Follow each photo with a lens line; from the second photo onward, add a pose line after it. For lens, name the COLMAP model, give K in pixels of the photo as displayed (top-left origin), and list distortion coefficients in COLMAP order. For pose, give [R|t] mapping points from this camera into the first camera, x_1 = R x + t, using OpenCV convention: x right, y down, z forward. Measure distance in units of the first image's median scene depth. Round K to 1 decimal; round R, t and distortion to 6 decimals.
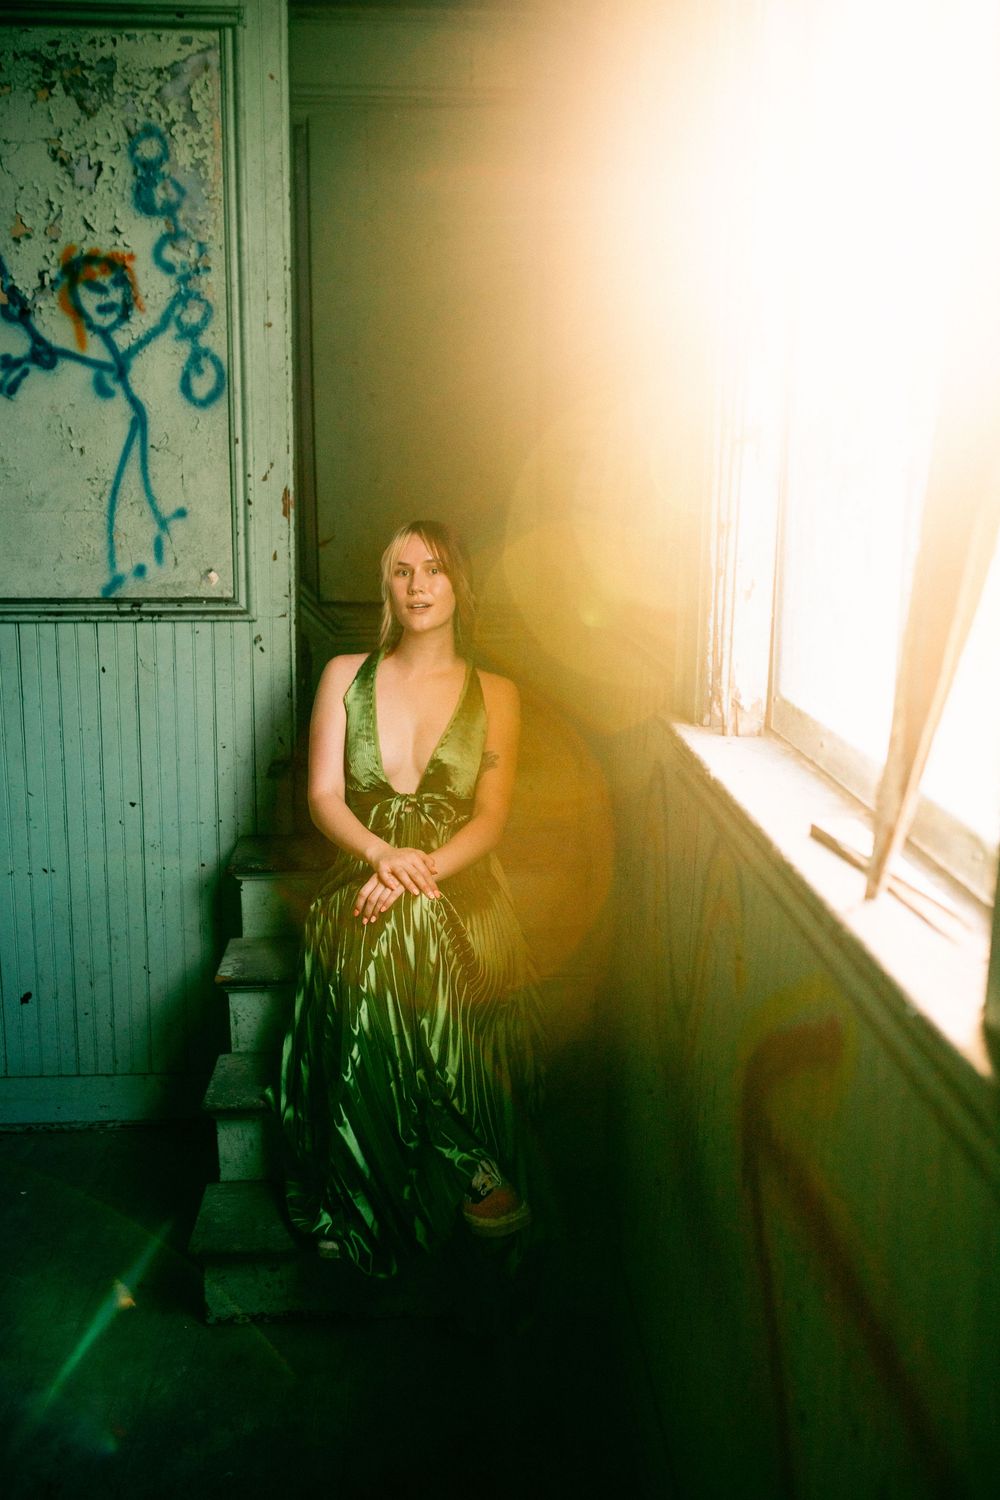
lens RADIAL K [[1449.7, 0, 499.6], [0, 1449.7, 753.1], [0, 0, 1]] dist [0.005120, 0.000000]
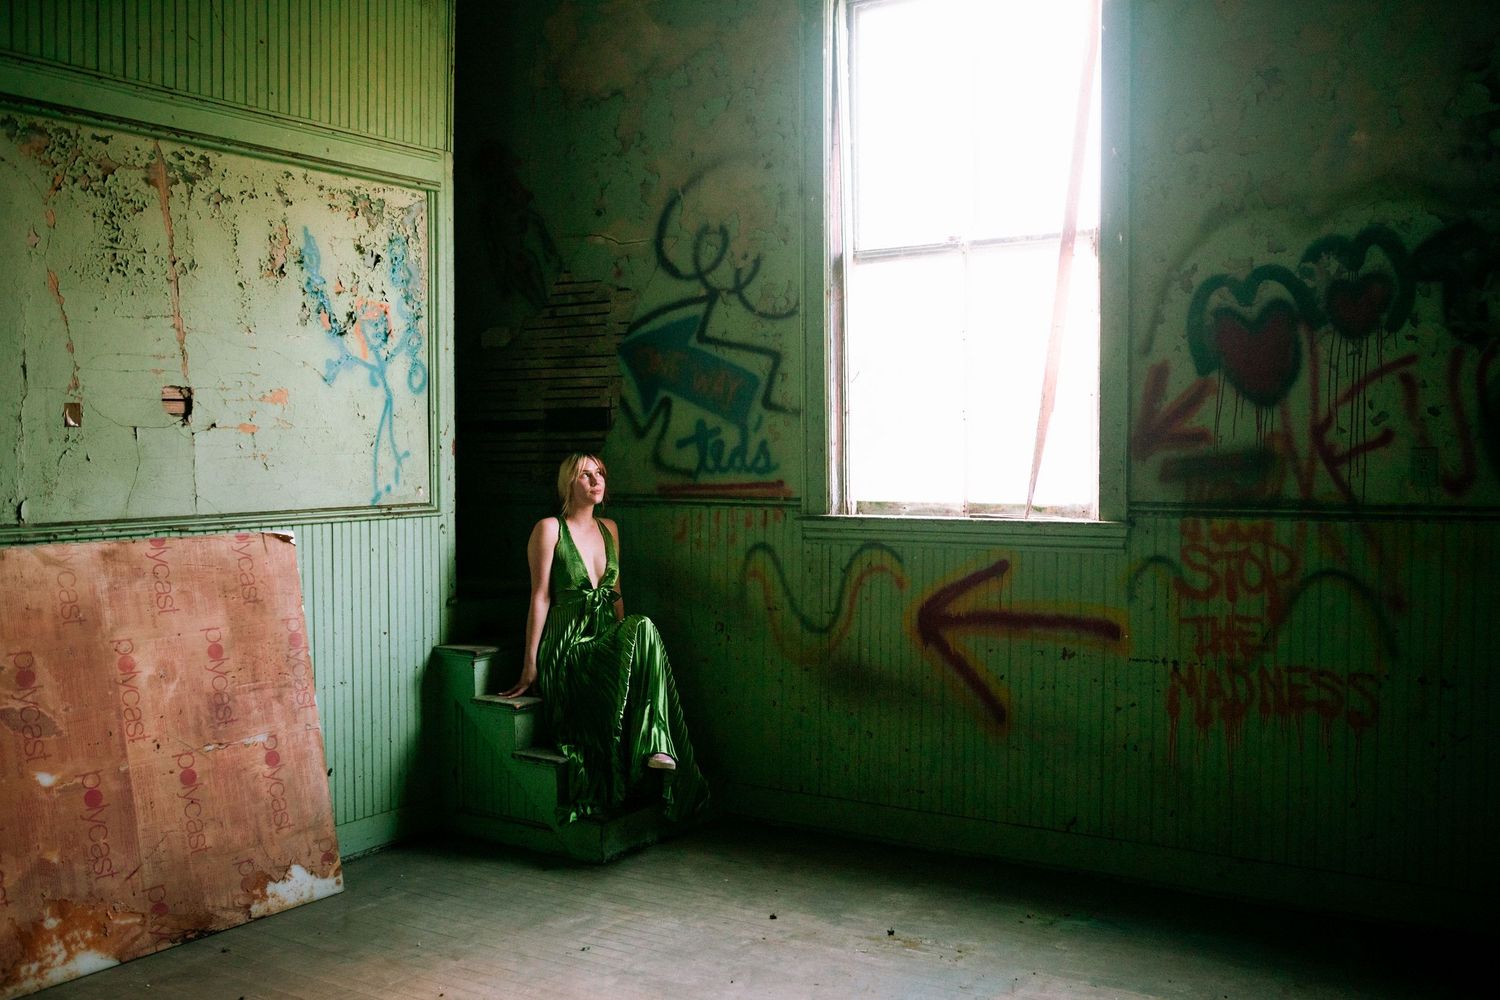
lens RADIAL K [[1449.7, 0, 749.7], [0, 1449.7, 495.6], [0, 0, 1]] dist [0.005120, 0.000000]
pose [[0.590785, -0.035282, 0.806058, -1.363627], [0.167702, 0.982594, -0.079905, 0.085420], [-0.789208, 0.182384, 0.586418, -0.301952]]
